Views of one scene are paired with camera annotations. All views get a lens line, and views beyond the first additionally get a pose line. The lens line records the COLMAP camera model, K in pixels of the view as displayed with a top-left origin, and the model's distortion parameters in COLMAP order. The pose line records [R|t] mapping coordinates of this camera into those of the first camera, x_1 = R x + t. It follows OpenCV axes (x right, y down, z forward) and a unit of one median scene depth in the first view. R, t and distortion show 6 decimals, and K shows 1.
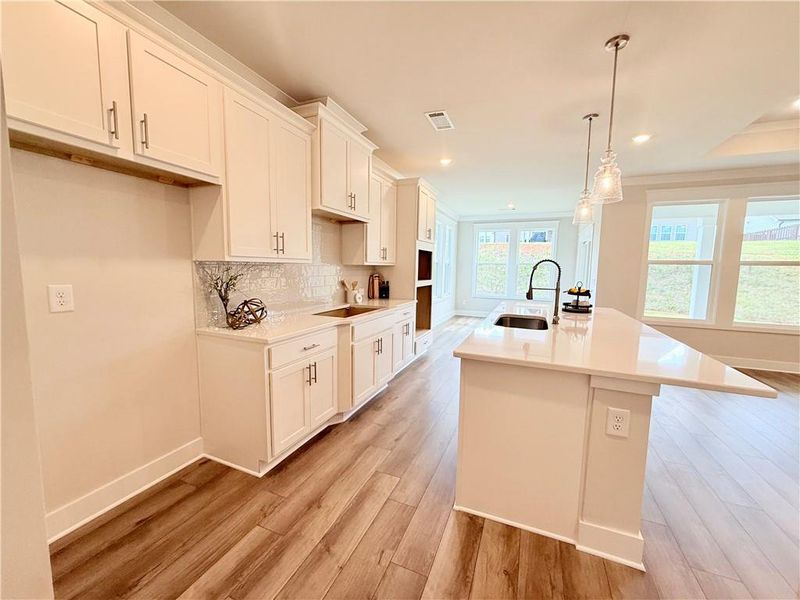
lens RADIAL K [[319.1, 0, 400.0], [0, 319.1, 300.0], [0, 0, 1]] dist [-0.001511, 0.000512]
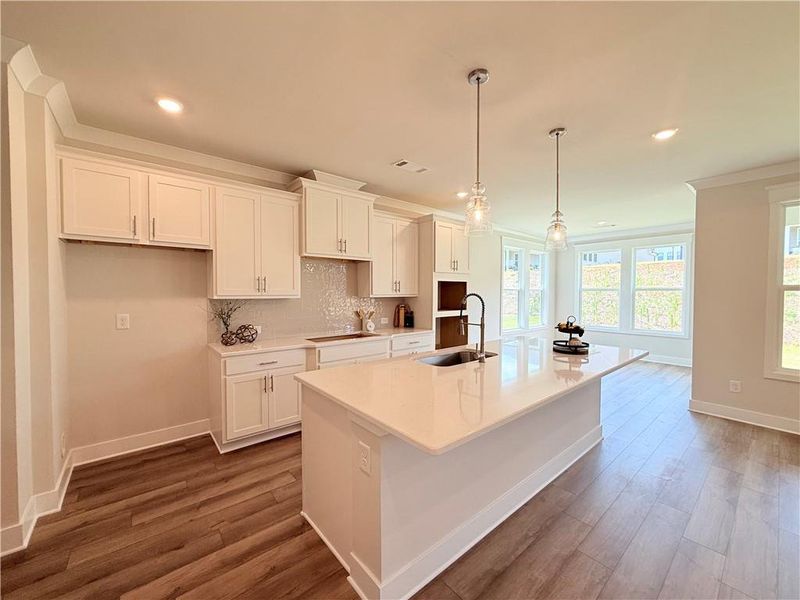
lens RADIAL K [[319.1, 0, 400.0], [0, 319.1, 300.0], [0, 0, 1]] dist [-0.001511, 0.000512]
pose [[0.888825, -0.002738, -0.458239, 0.681696], [-0.034224, 0.996793, -0.072338, -0.029203], [0.456968, 0.079978, 0.885880, 0.053401]]
